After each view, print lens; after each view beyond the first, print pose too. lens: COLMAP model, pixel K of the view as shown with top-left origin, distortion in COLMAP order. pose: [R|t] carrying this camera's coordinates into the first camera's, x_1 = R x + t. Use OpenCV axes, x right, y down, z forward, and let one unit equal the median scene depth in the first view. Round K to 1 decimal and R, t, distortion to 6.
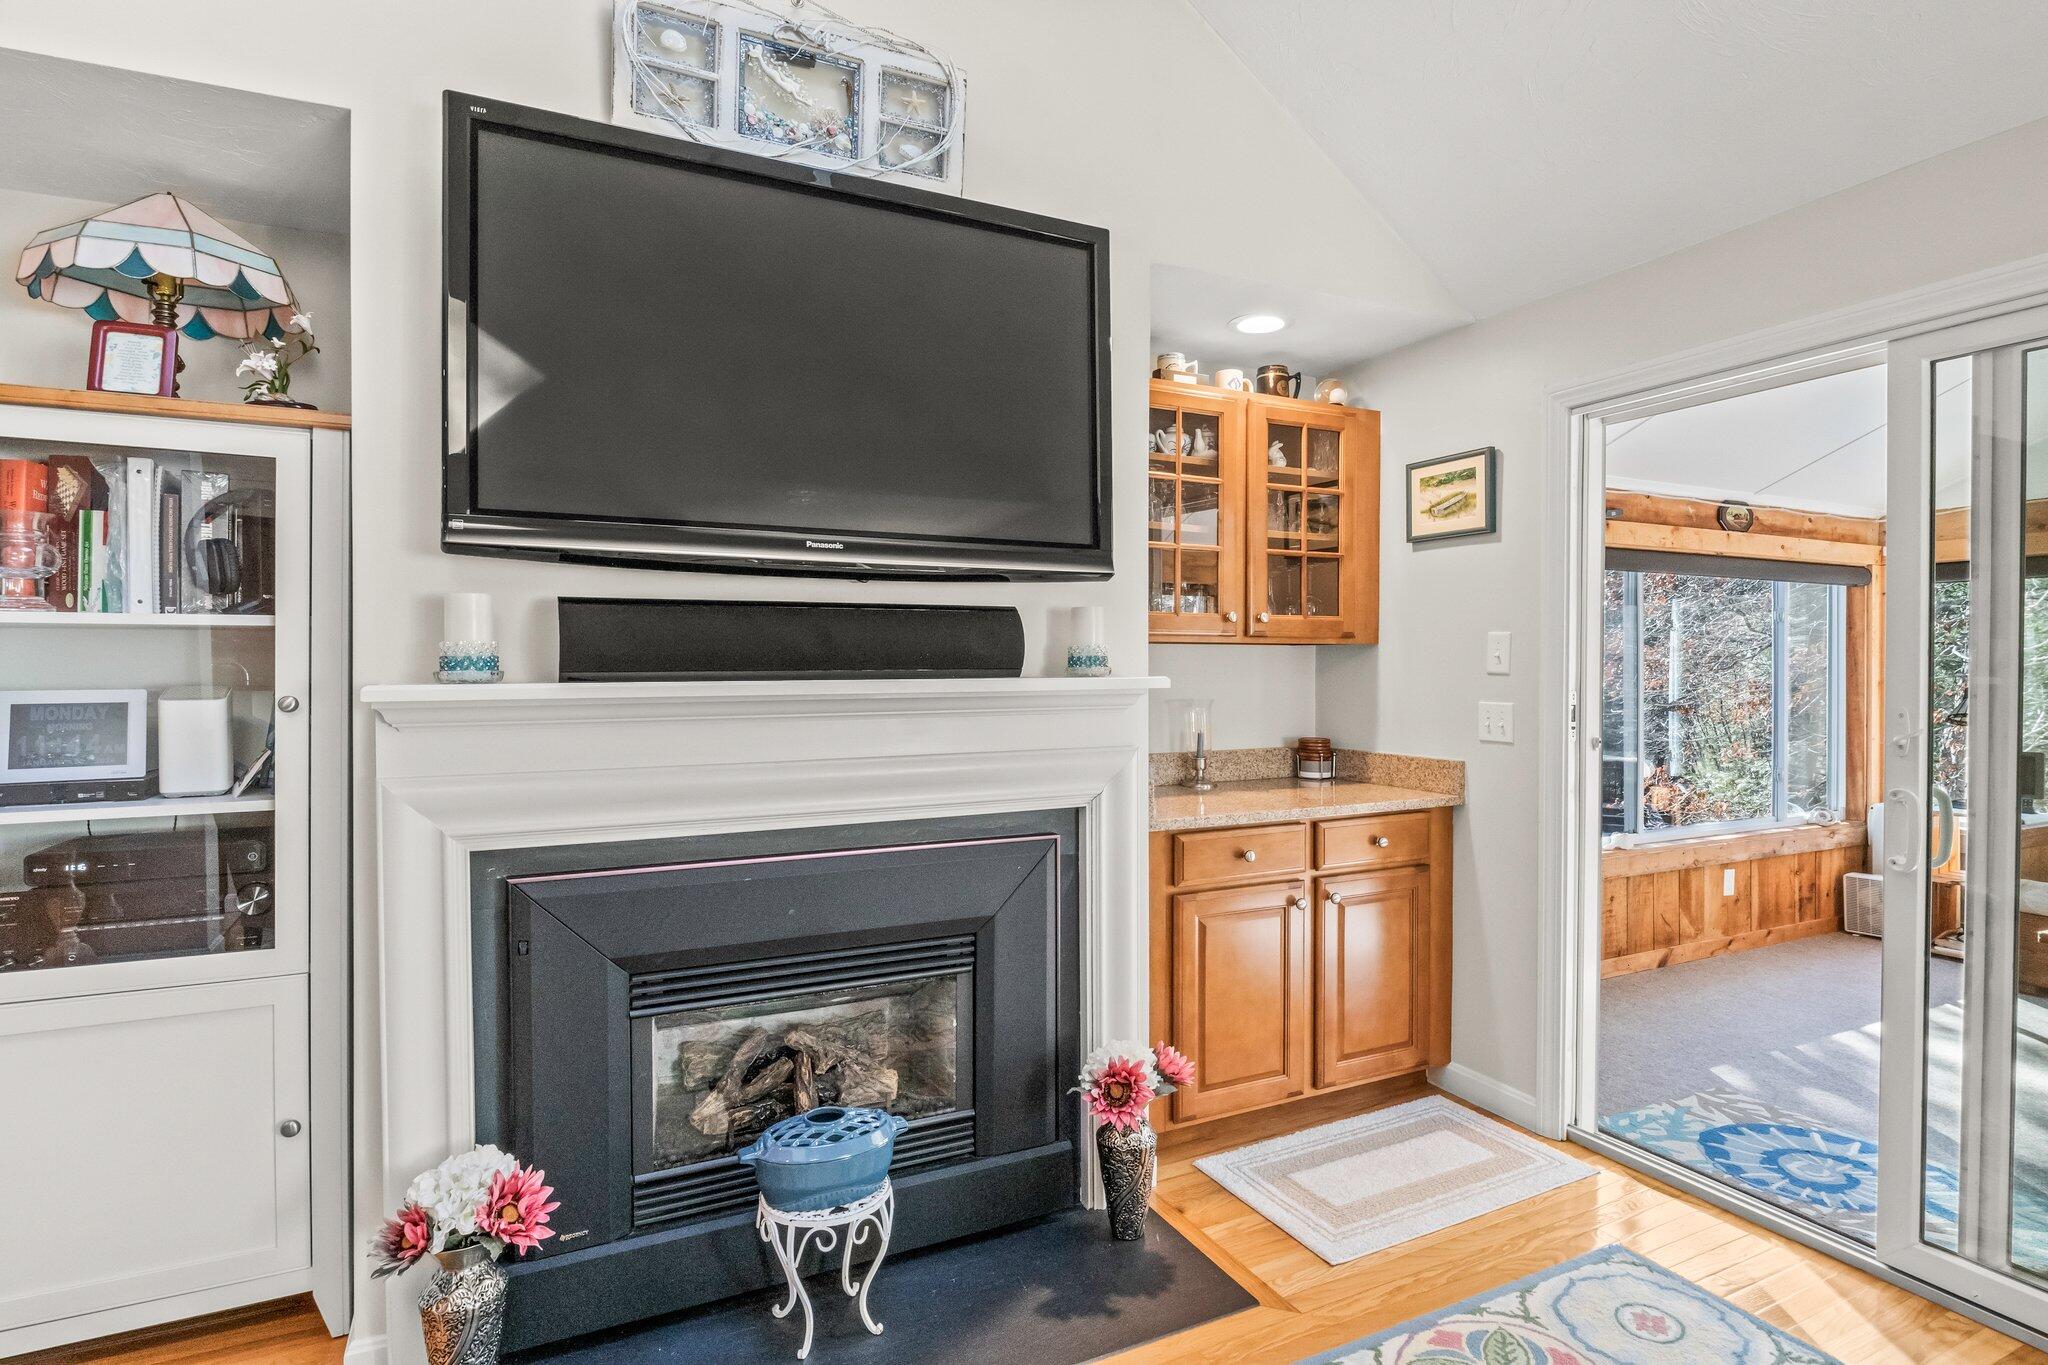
lens RADIAL K [[986.4, 0, 1071.3], [0, 986.4, 680.8], [0, 0, 1]] dist [-0.005323, -0.000336]
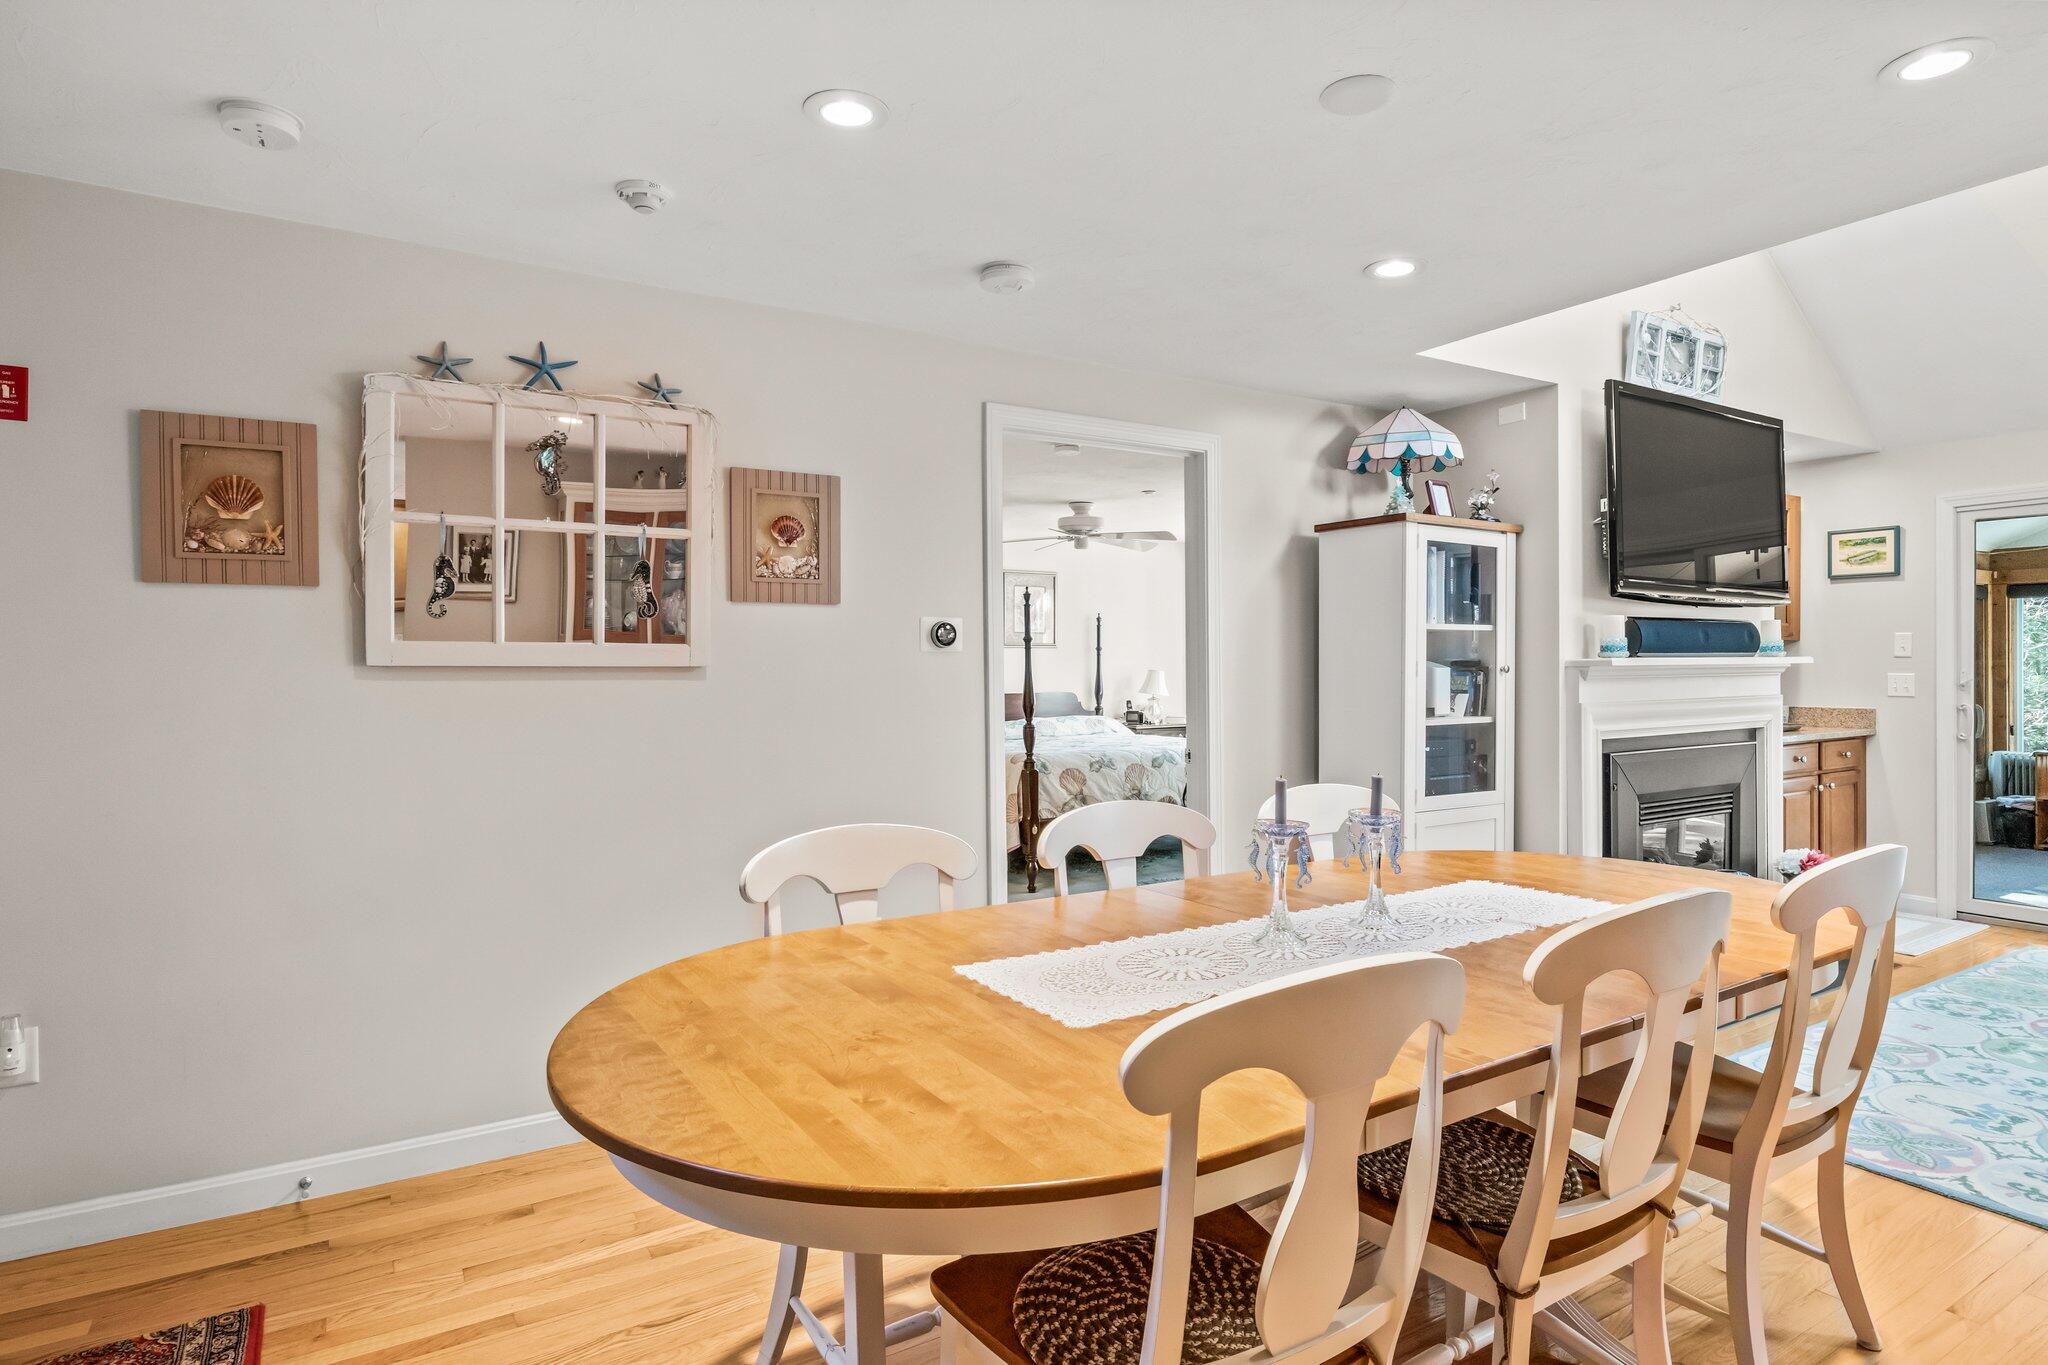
lens RADIAL K [[1095.8, 0, 1024.0], [0, 1095.8, 682.5], [0, 0, 1]] dist [-0.000976, 0.000239]
pose [[0.993315, -0.006740, 0.115236, -1.704593], [0.007157, 0.999969, -0.003202, 0.042737], [-0.115211, 0.004005, 0.993333, -0.942300]]
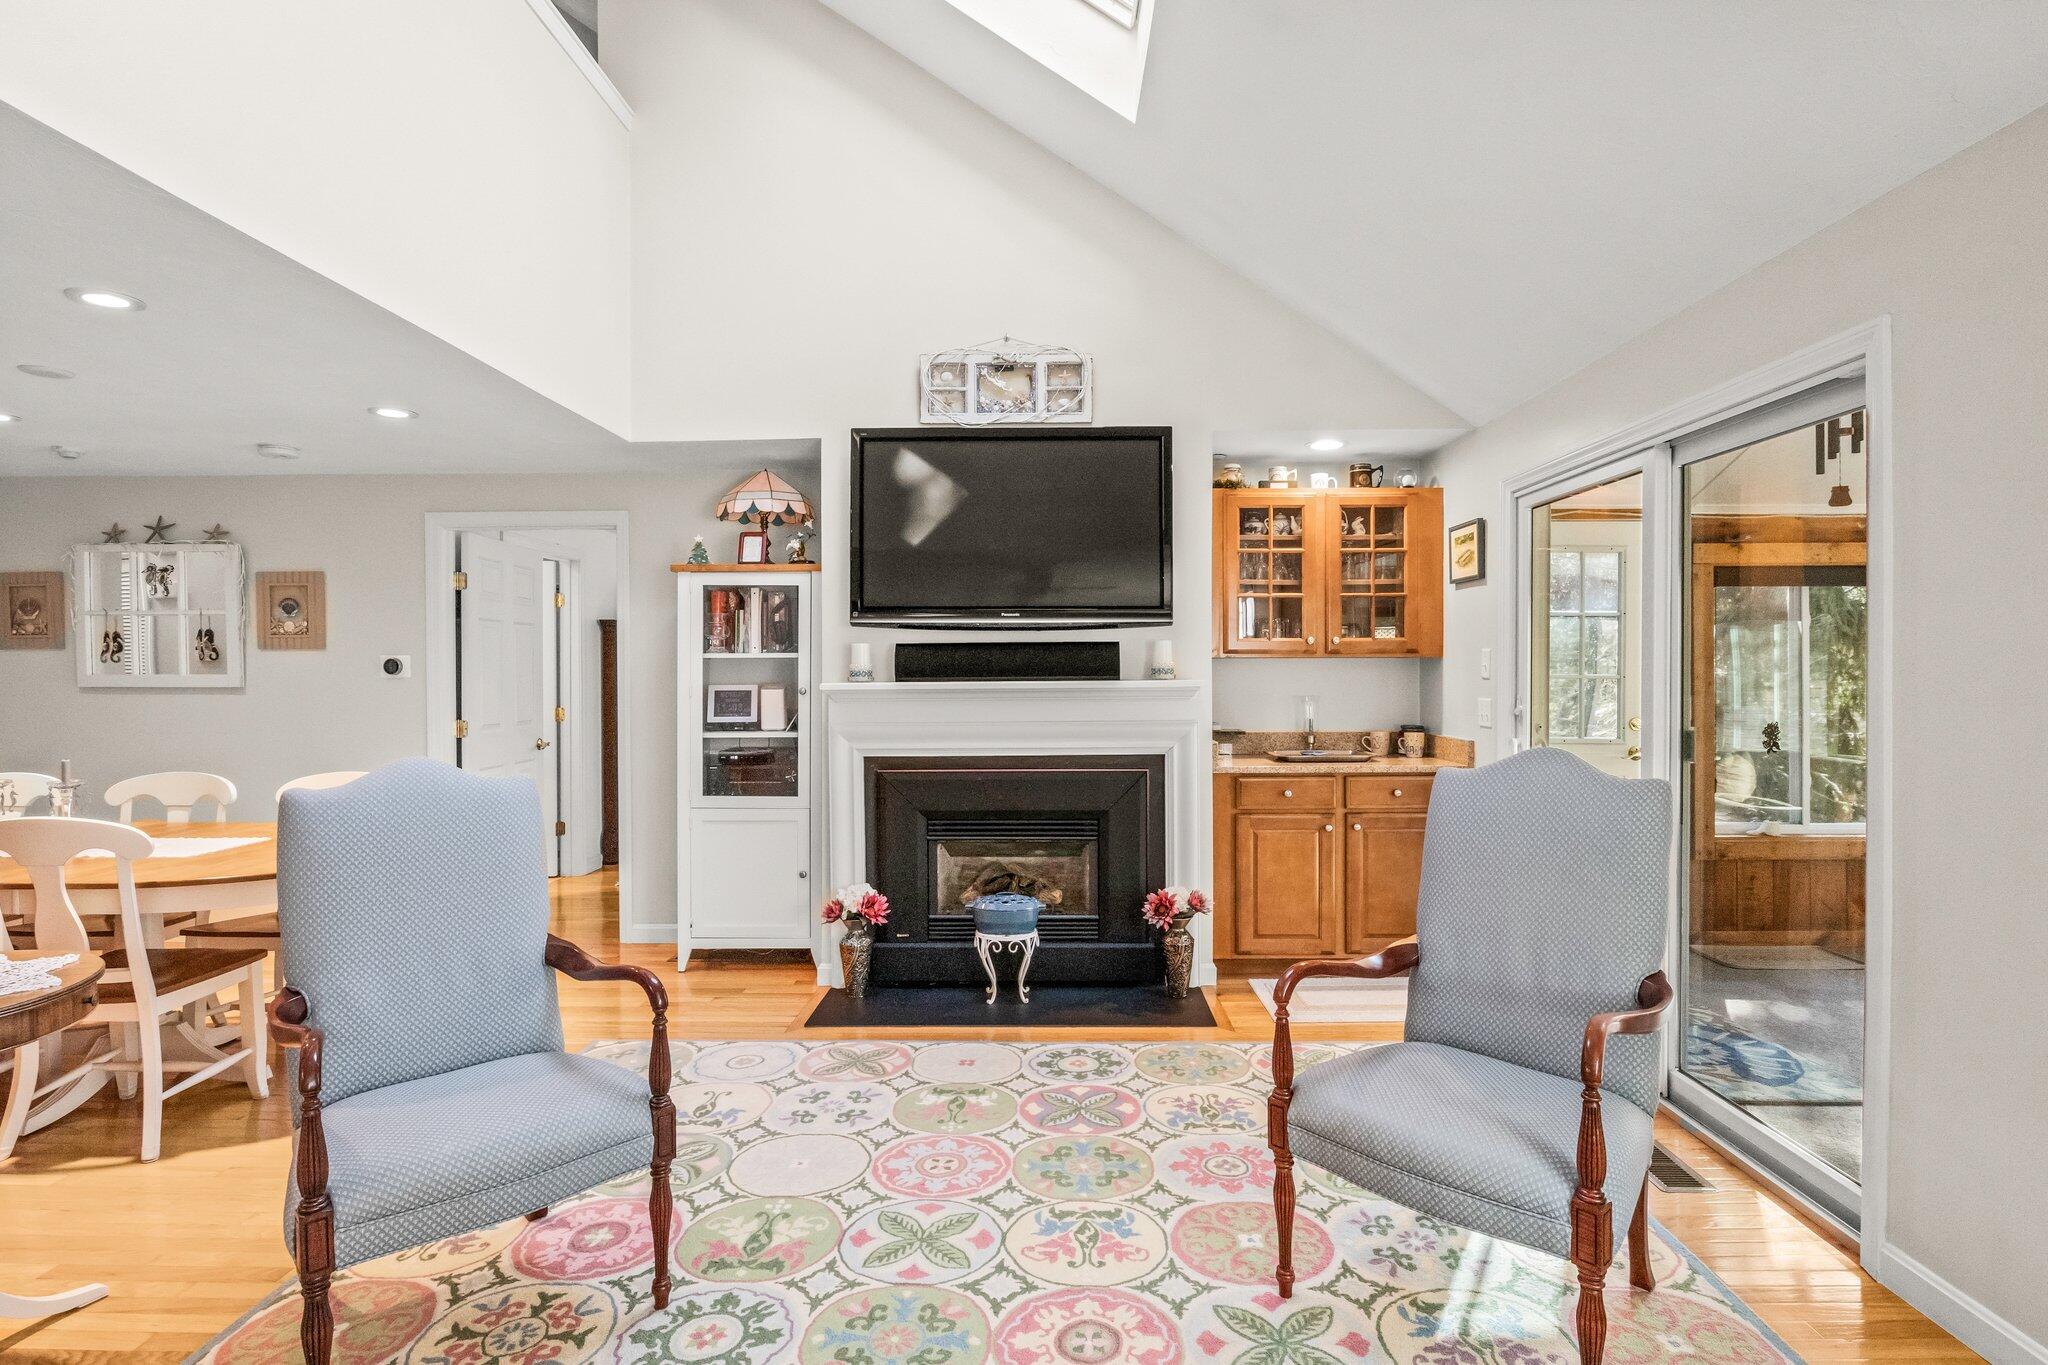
lens RADIAL K [[1030.5, 0, 1113.1], [0, 1030.5, 687.7], [0, 0, 1]] dist [-0.001146, -0.000938]
pose [[0.898064, 0.003947, -0.439847, 0.782363], [-0.002941, 0.999991, 0.002968, 0.004429], [0.439855, -0.001372, 0.898068, -0.724658]]
